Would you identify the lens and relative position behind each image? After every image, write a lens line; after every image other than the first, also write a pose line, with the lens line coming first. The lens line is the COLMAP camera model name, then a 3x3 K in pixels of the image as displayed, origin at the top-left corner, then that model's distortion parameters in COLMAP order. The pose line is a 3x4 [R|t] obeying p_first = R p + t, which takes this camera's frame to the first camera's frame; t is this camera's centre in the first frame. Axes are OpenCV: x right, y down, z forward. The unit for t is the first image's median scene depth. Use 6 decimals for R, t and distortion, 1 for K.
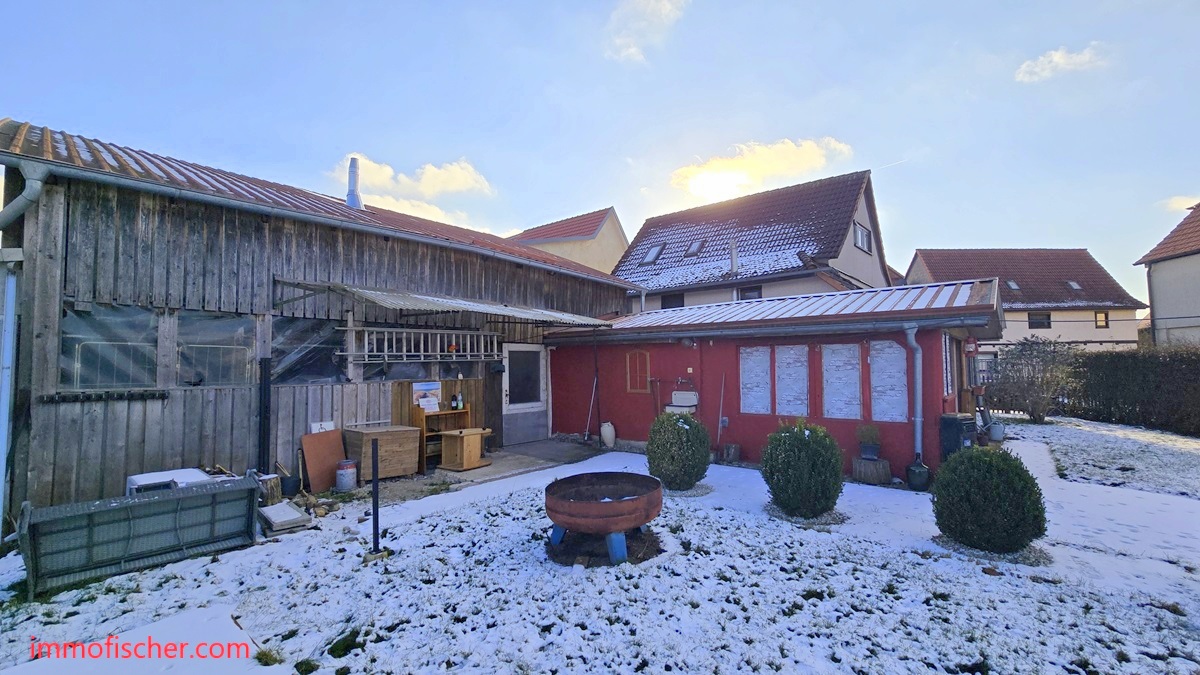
lens RADIAL K [[484.5, 0, 606.2], [0, 484.5, 346.6], [0, 0, 1]] dist [-0.000659, -0.000328]
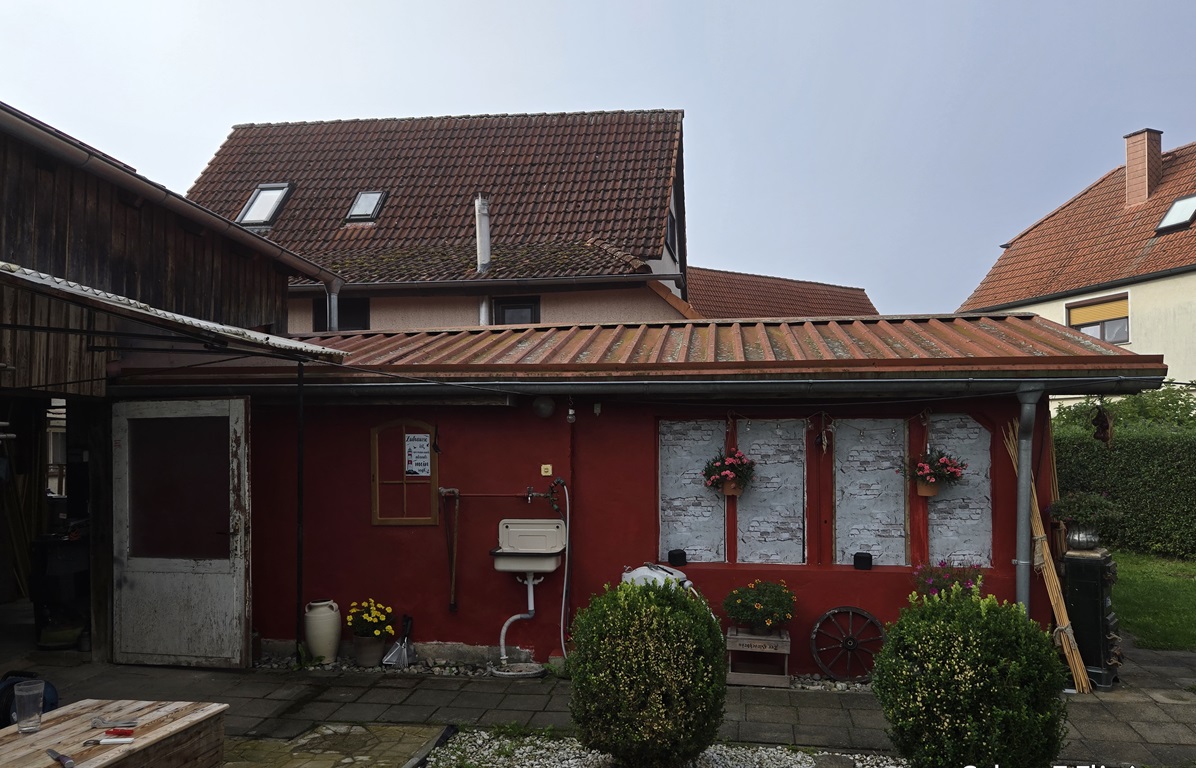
lens RADIAL K [[898.0, 0, 598.0], [0, 898.0, 439.9], [0, 0, 1]] dist [0.046975, -0.001306]
pose [[0.854121, 0.008479, 0.520006, -0.210500], [-0.024647, 0.999404, 0.024187, 0.000667], [-0.519490, -0.033475, 0.853820, 0.287963]]
